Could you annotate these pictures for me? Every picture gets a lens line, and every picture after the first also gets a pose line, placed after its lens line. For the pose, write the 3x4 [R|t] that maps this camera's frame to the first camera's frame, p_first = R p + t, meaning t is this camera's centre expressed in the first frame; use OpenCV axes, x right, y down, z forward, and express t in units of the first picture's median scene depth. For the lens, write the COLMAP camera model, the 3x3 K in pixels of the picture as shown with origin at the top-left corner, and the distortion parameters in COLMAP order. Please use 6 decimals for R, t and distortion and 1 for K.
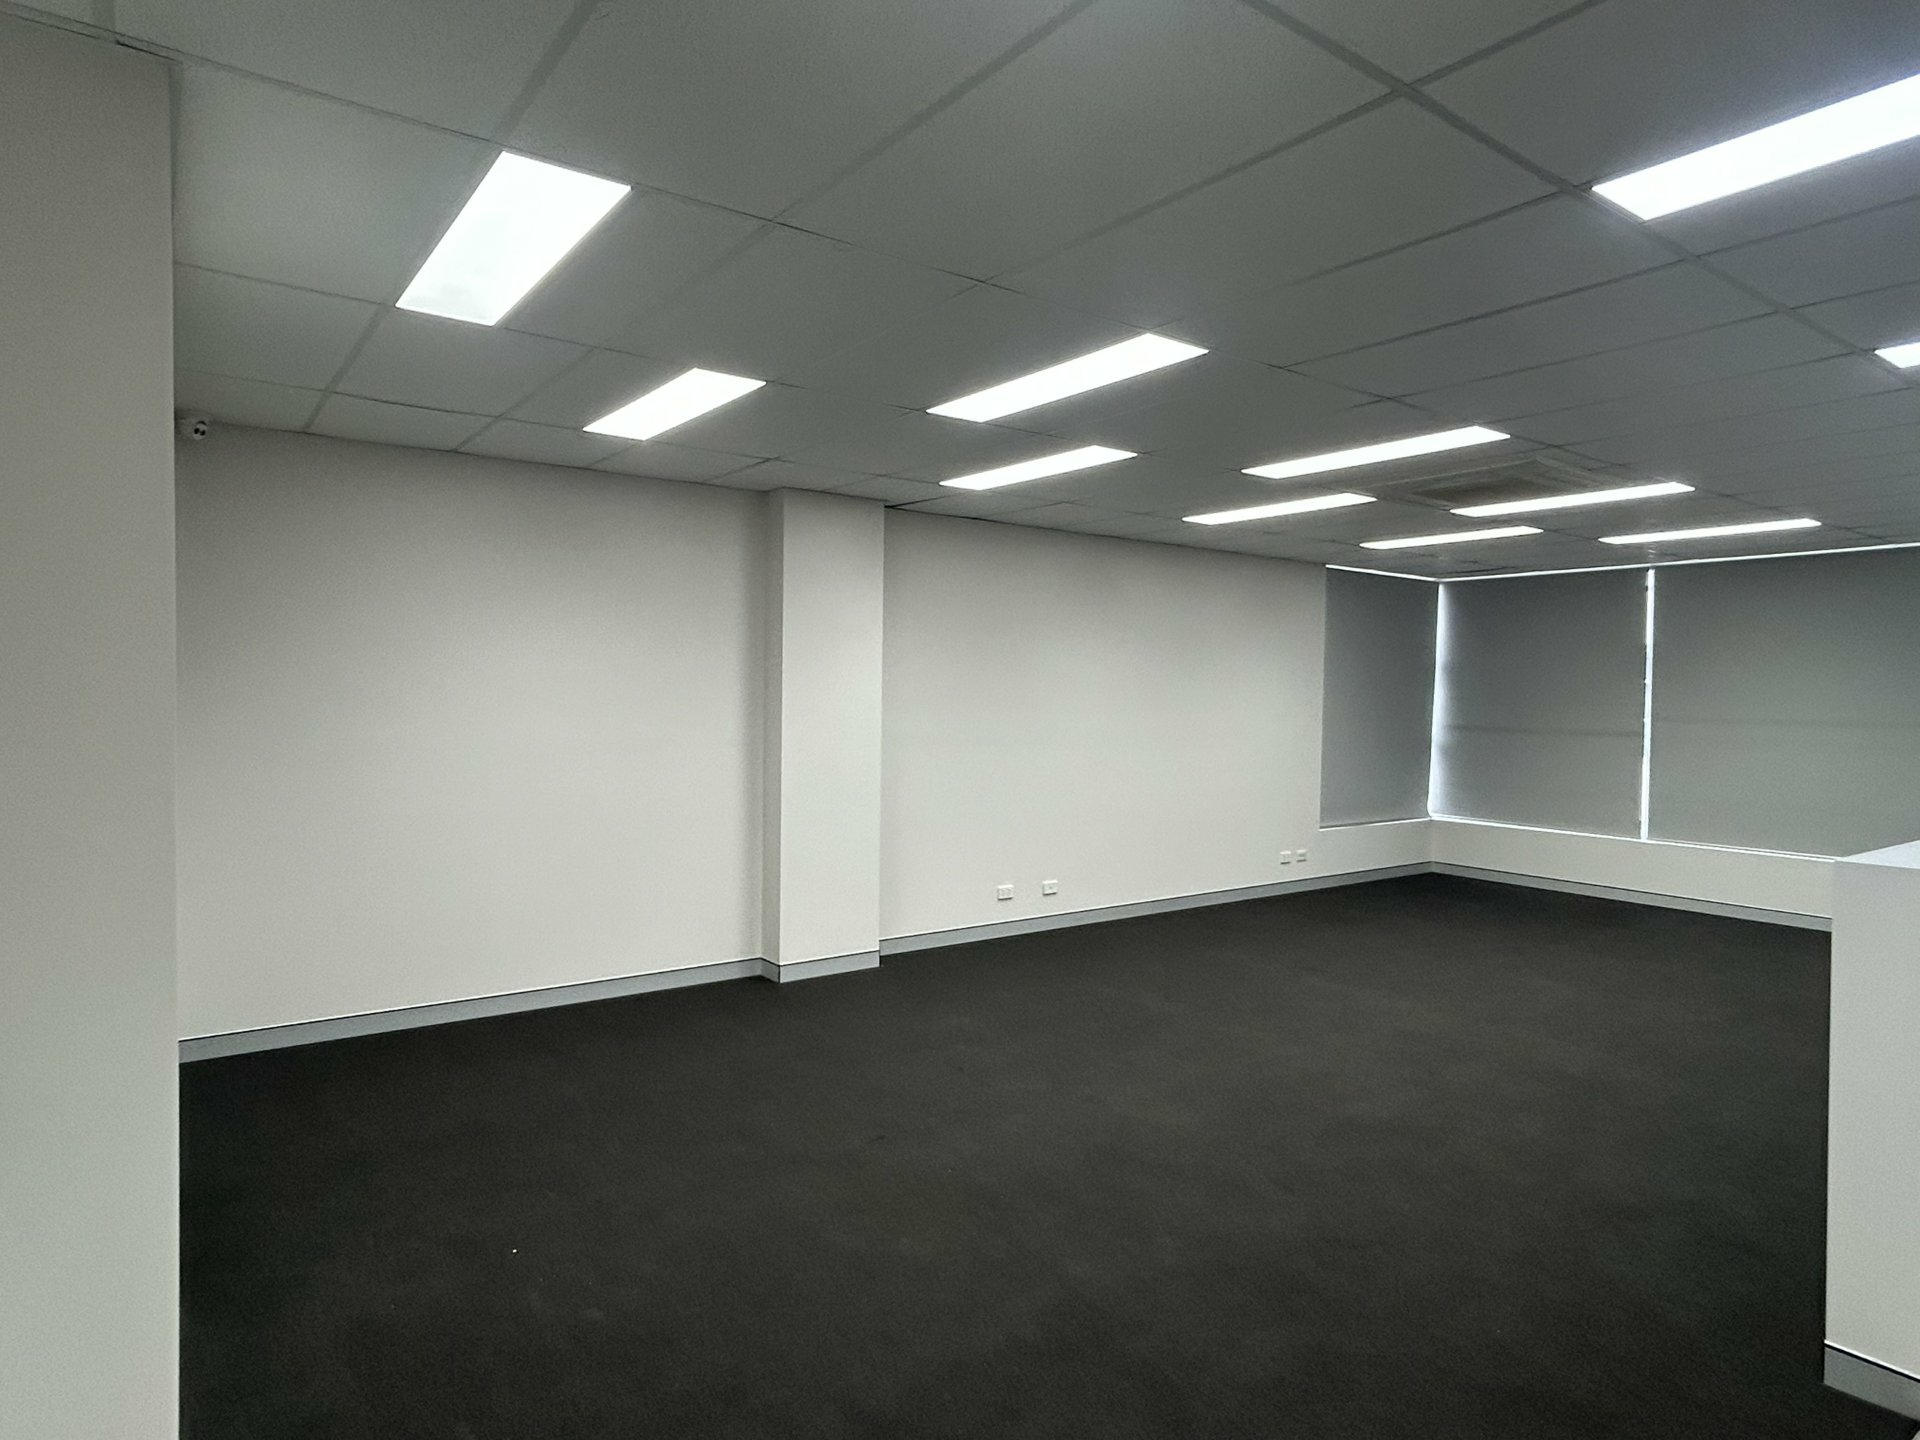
lens RADIAL K [[1117.1, 0, 961.0], [0, 1117.1, 720.4], [0, 0, 1]] dist [0.001011, 0.000643]
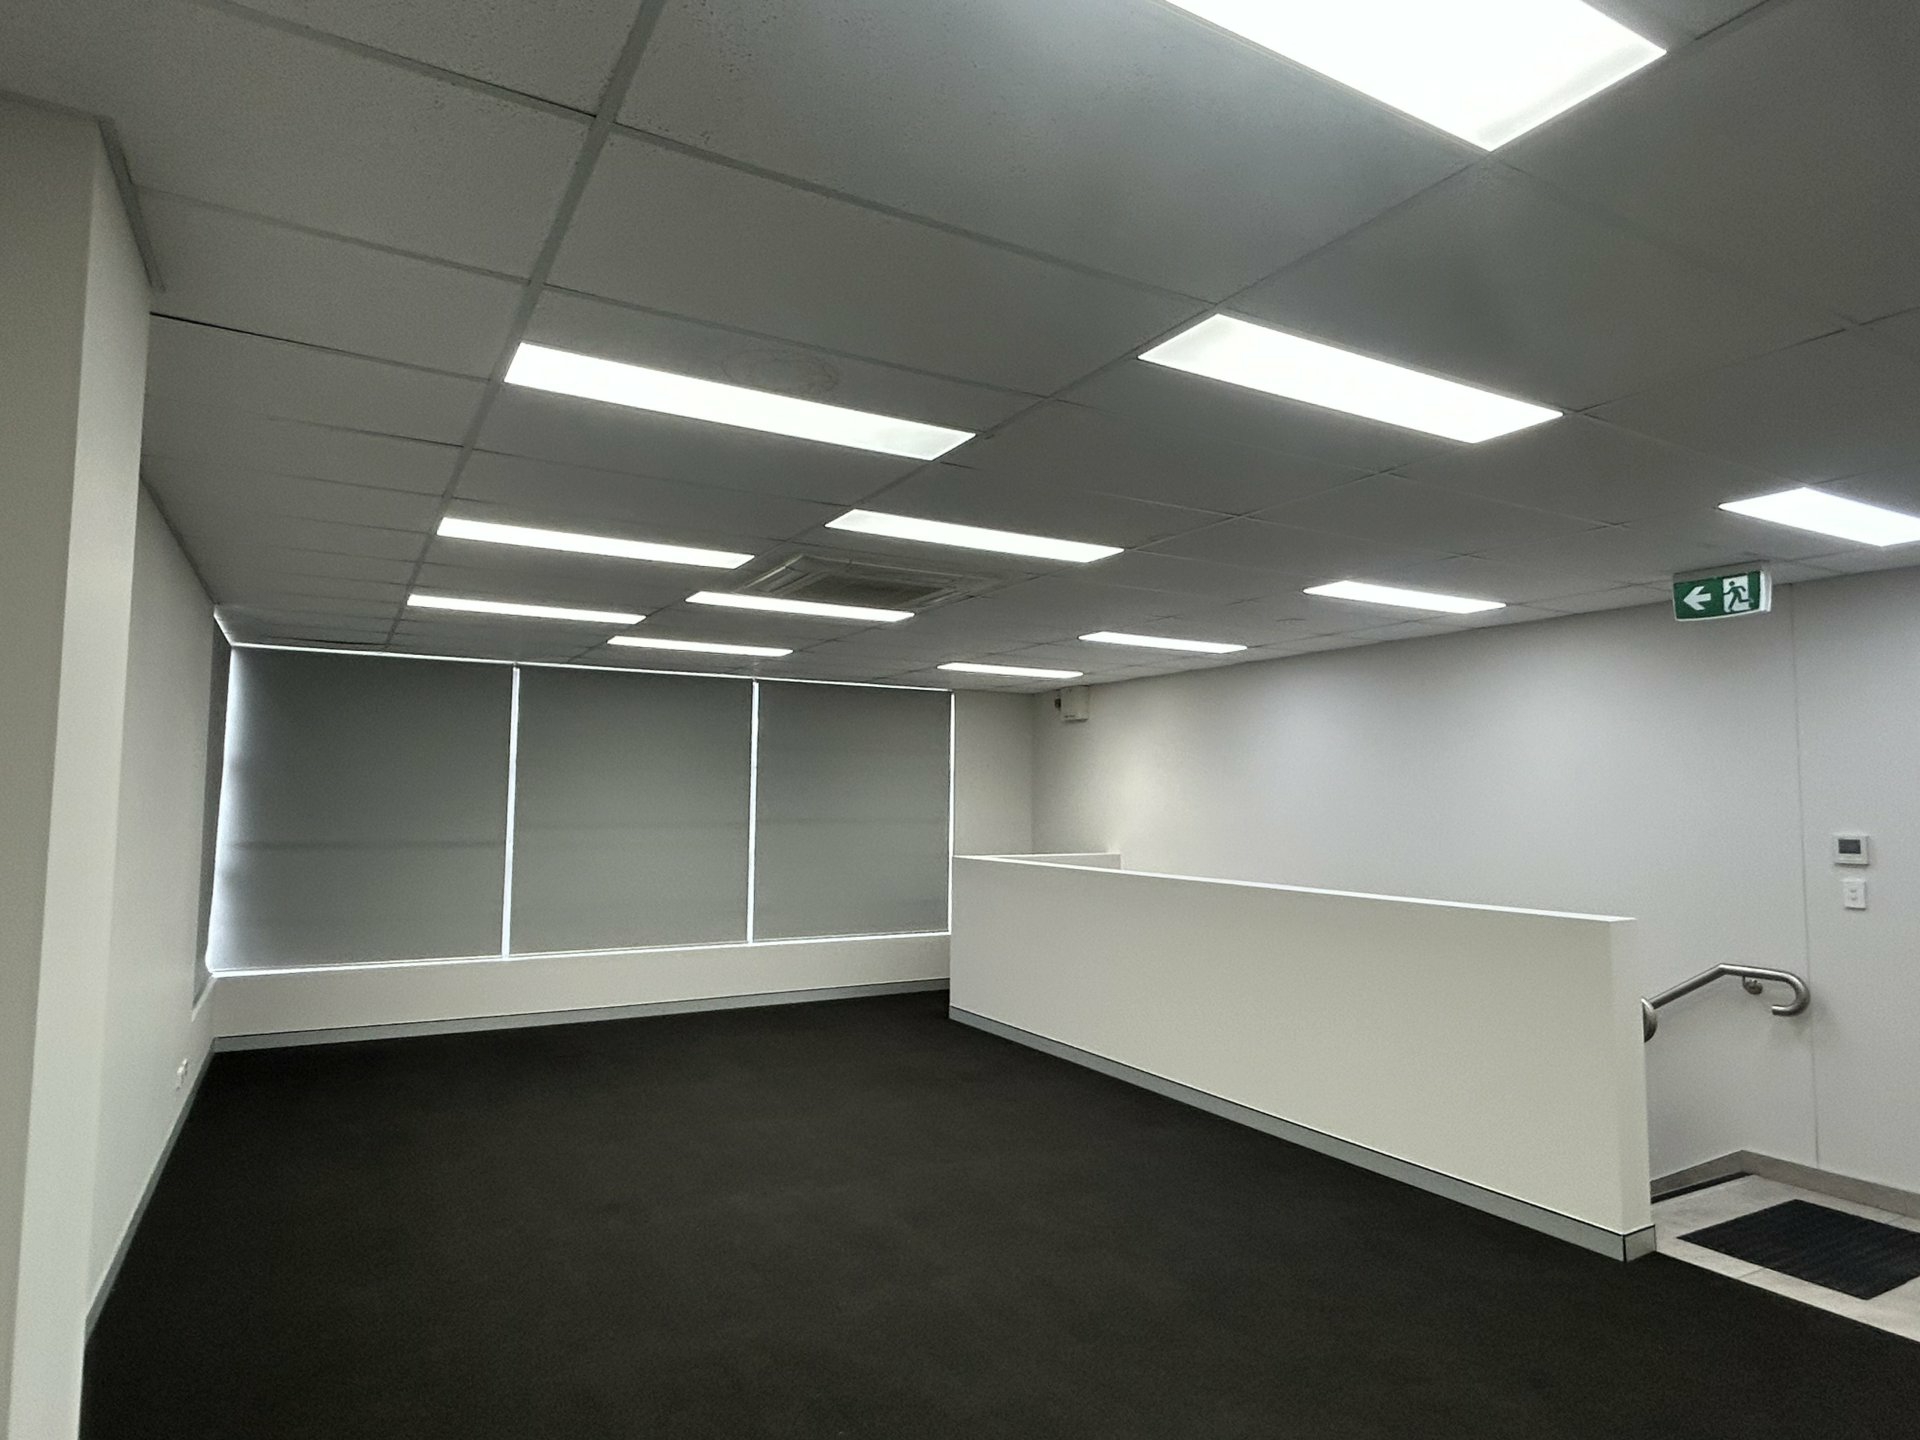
lens RADIAL K [[1117.1, 0, 960.2], [0, 1117.1, 716.6], [0, 0, 1]] dist [0.001011, 0.000643]
pose [[0.122823, 0.059442, 0.990647, -0.269636], [0.020512, 0.997839, -0.062417, -0.027099], [-0.992217, 0.027986, 0.121339, 0.515151]]
